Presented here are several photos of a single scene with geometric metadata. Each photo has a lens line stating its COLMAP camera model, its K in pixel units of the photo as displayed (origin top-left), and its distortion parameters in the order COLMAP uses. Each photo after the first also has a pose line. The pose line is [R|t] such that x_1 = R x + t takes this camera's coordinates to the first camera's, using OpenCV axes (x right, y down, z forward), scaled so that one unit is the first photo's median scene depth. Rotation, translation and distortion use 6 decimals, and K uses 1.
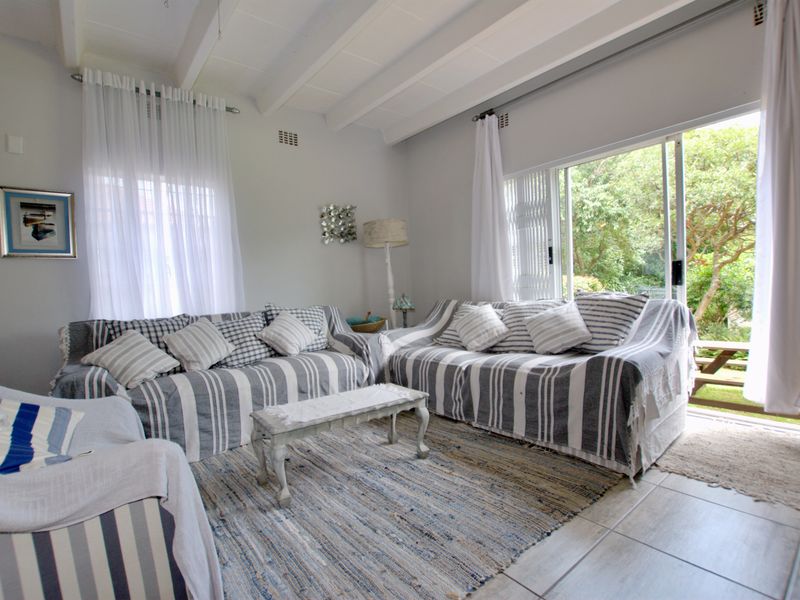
lens RADIAL K [[397.1, 0, 398.0], [0, 397.1, 300.0], [0, 0, 1]] dist [-0.042416, 0.010376]
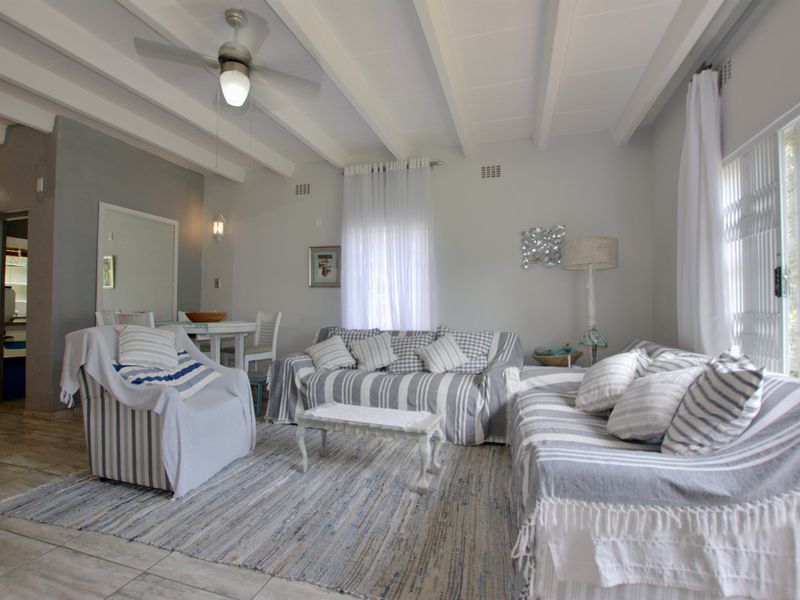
lens RADIAL K [[397.1, 0, 398.0], [0, 397.1, 300.0], [0, 0, 1]] dist [-0.042416, 0.010376]
pose [[0.562545, 0.031292, -0.826175, 0.687030], [-0.058238, 0.998301, -0.001844, -0.069261], [0.824713, 0.049152, 0.563411, 0.300094]]
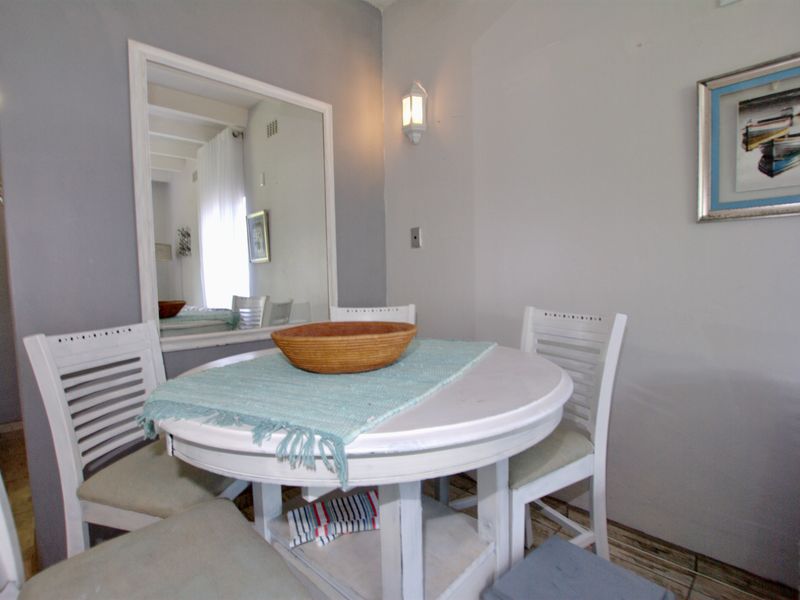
lens RADIAL K [[397.1, 0, 398.0], [0, 397.1, 300.0], [0, 0, 1]] dist [-0.042416, 0.010376]
pose [[0.098786, 0.094914, -0.990572, -0.523026], [-0.012917, 0.995479, 0.094096, -0.048223], [0.995025, 0.003500, 0.099566, 0.525165]]
